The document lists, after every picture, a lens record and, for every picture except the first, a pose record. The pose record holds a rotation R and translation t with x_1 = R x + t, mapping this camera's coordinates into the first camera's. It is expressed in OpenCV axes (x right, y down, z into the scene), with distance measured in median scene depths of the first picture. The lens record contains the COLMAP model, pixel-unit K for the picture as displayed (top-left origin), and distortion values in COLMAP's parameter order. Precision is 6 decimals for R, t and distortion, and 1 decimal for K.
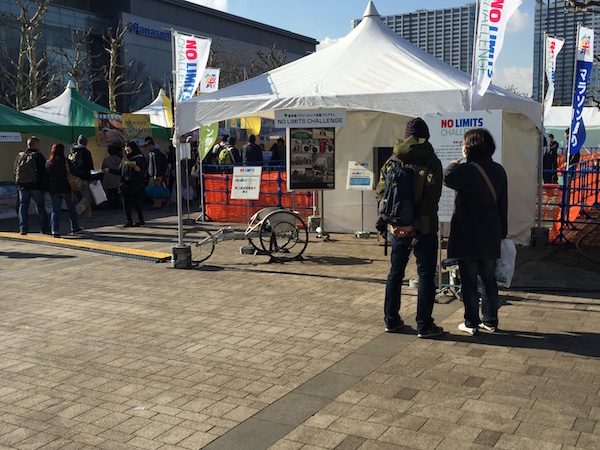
lens RADIAL K [[686.6, 0, 300.3], [0, 686.6, 224.8], [0, 0, 1]] dist [-0.029966, 0.000000]
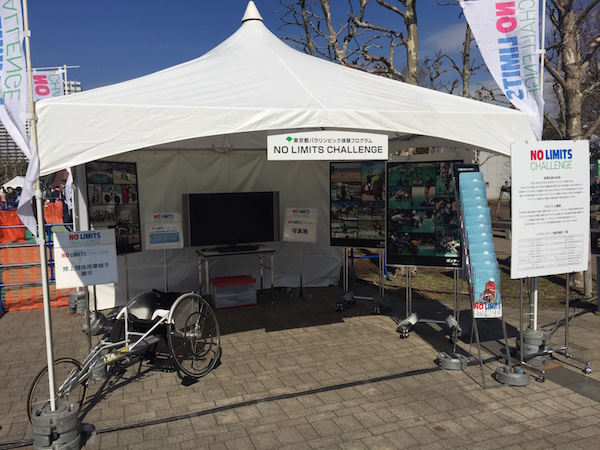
lens RADIAL K [[509.7, 0, 299.9], [0, 509.7, 225.3], [0, 0, 1]] dist [0.002369, -0.001217]
pose [[0.633341, -0.072280, 0.770490, -0.282418], [0.115027, 0.993361, -0.001365, -0.063726], [-0.765276, 0.089491, 0.637451, 0.551165]]
